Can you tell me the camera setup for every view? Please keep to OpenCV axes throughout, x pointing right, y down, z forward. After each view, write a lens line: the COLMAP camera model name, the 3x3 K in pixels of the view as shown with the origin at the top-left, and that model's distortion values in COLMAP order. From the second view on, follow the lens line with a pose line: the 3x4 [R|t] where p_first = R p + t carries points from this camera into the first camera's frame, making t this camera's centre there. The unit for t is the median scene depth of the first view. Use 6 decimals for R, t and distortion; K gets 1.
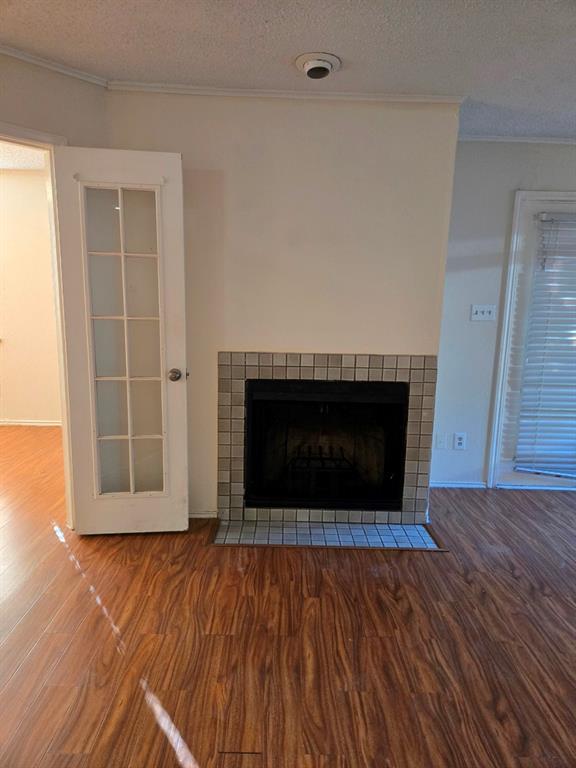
lens RADIAL K [[517.3, 0, 292.4], [0, 517.3, 379.8], [0, 0, 1]] dist [0.079633, -0.066524]
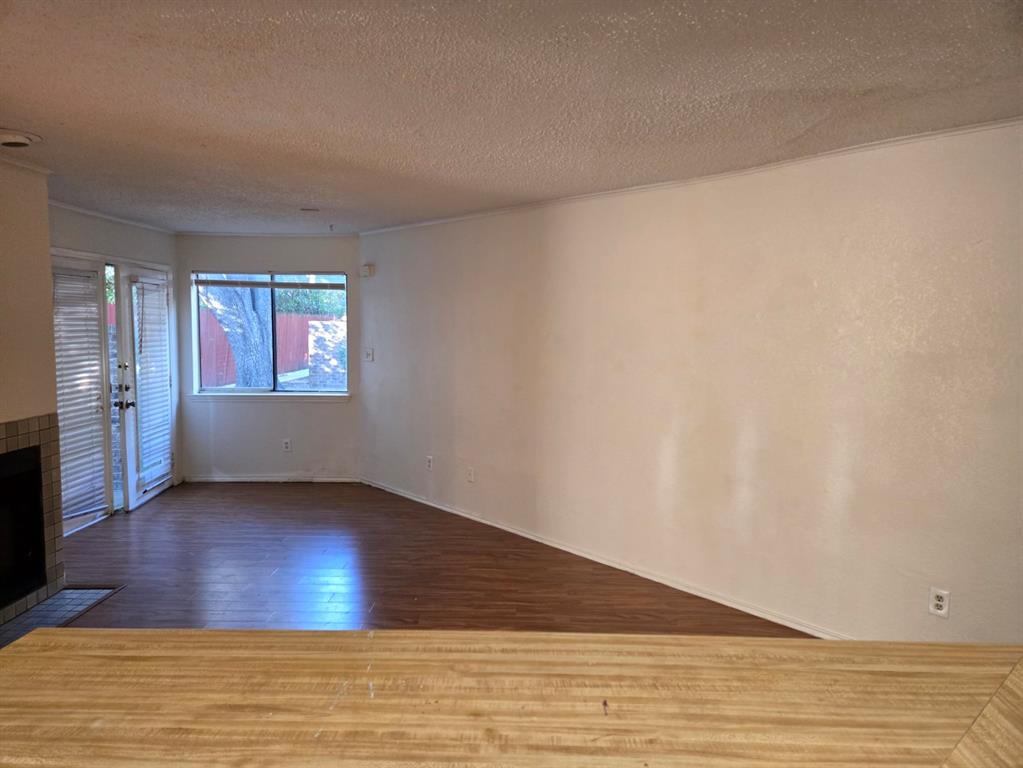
lens RADIAL K [[690.0, 0, 510.1], [0, 690.0, 382.3], [0, 0, 1]] dist [0.074367, -0.059402]
pose [[0.056163, -0.119470, 0.991248, -0.953729], [0.161076, 0.980894, 0.109096, -0.105532], [-0.985343, 0.153539, 0.074334, 0.039105]]
